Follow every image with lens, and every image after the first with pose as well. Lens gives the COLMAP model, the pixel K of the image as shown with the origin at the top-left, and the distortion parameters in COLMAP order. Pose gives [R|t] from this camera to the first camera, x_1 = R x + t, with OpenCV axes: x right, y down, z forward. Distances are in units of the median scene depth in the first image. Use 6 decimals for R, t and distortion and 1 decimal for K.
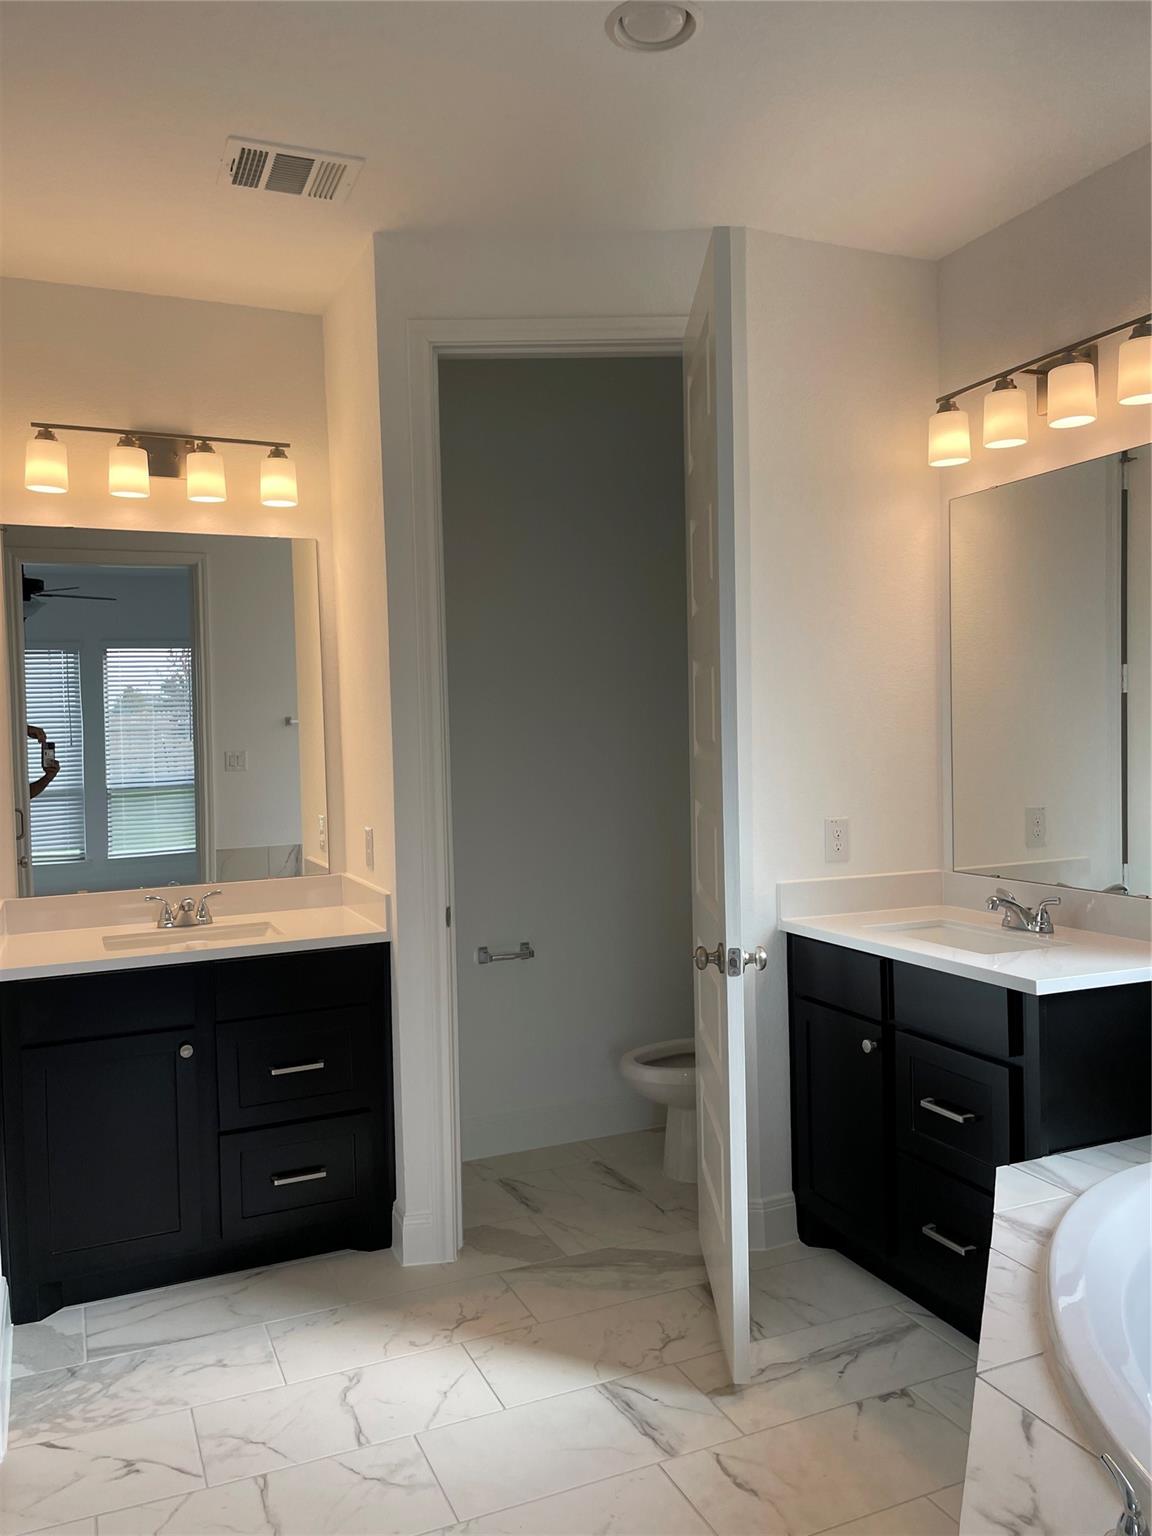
lens RADIAL K [[1158.6, 0, 580.6], [0, 1158.6, 783.7], [0, 0, 1]] dist [0.094962, -0.125293]
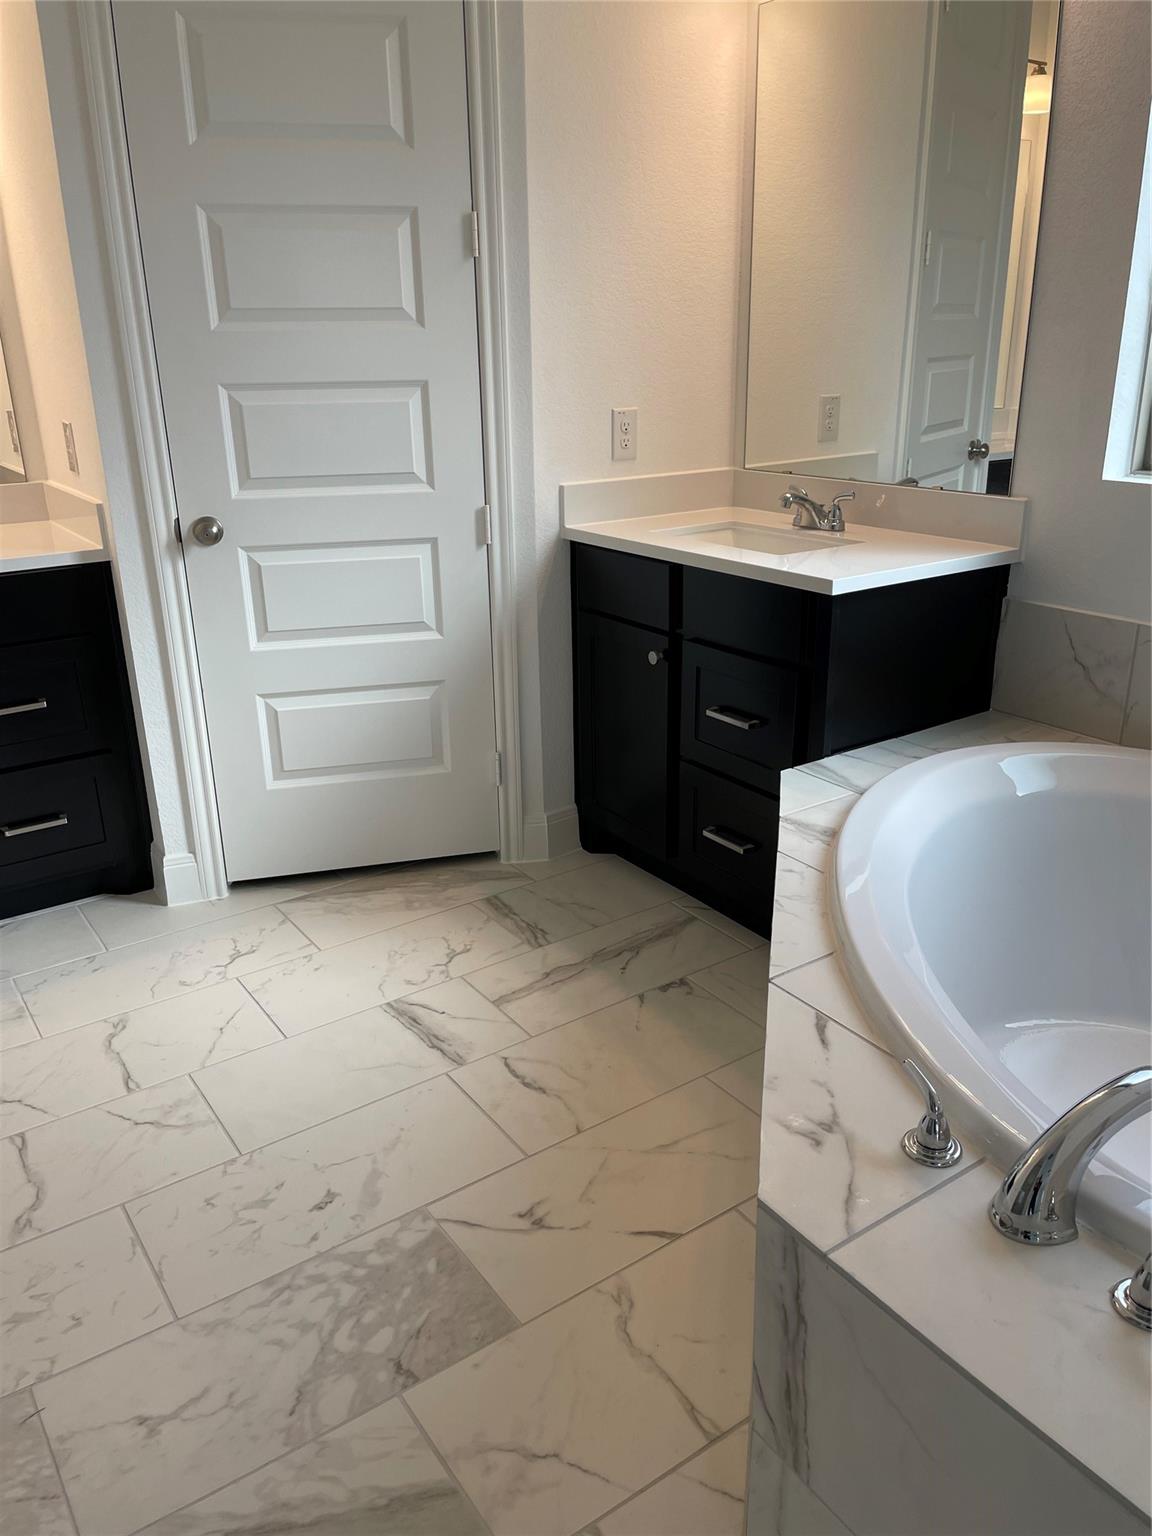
lens RADIAL K [[1158.6, 0, 571.6], [0, 1158.6, 767.1], [0, 0, 1]] dist [0.094962, -0.125293]
pose [[0.982936, -0.059199, 0.174161, 0.012601], [0.003618, 0.952836, 0.303463, 0.028456], [-0.183912, -0.297655, 0.936791, 0.128148]]
